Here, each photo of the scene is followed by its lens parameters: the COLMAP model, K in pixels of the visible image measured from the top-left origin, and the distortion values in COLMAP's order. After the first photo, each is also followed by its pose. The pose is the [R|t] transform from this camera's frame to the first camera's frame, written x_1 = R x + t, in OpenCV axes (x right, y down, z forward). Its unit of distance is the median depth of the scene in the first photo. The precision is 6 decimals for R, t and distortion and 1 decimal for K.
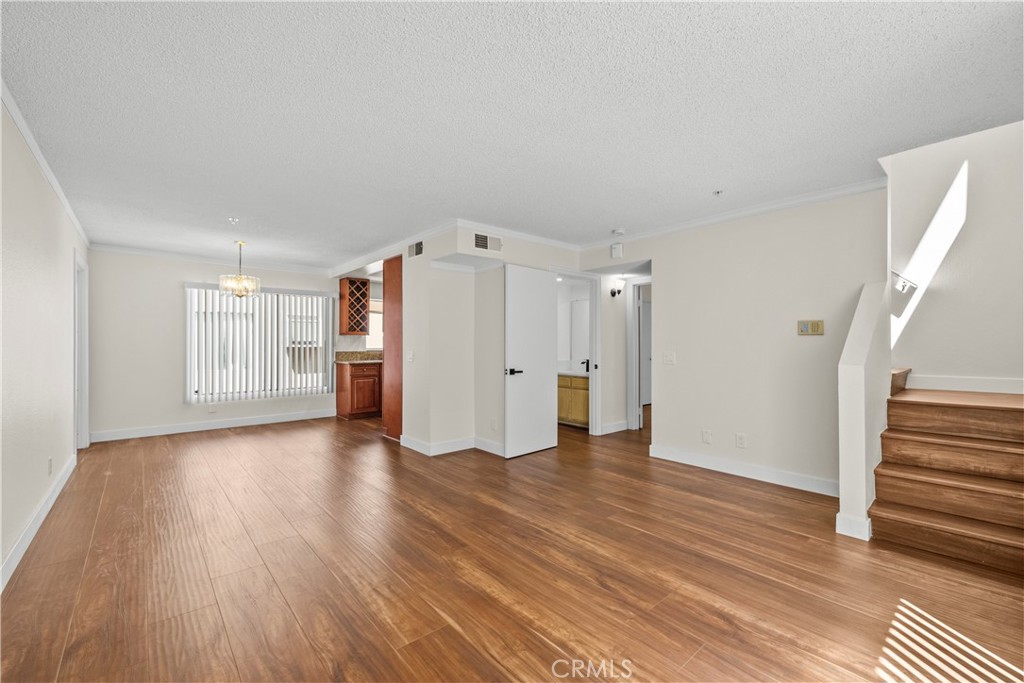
lens RADIAL K [[415.1, 0, 501.1], [0, 415.1, 344.4], [0, 0, 1]] dist [-0.003421, 0.000280]
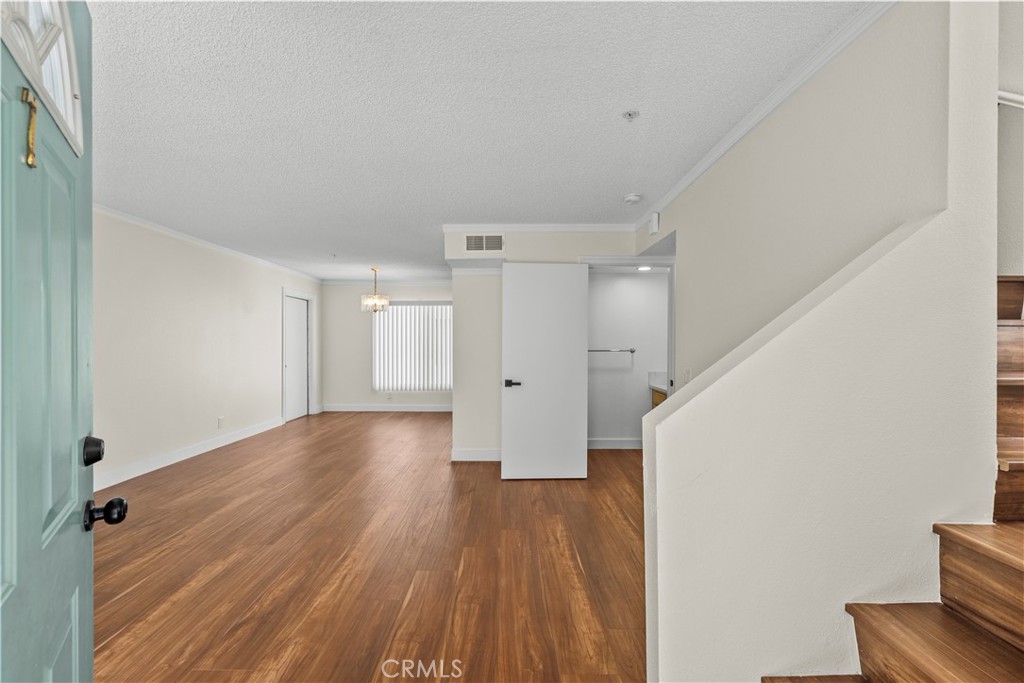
lens RADIAL K [[415.1, 0, 510.6], [0, 415.1, 341.4], [0, 0, 1]] dist [-0.003421, 0.000280]
pose [[0.769188, 0.002899, -0.639015, 0.649037], [-0.004797, 0.999988, -0.001237, -0.024951], [0.639004, 0.004016, 0.769193, 0.341775]]
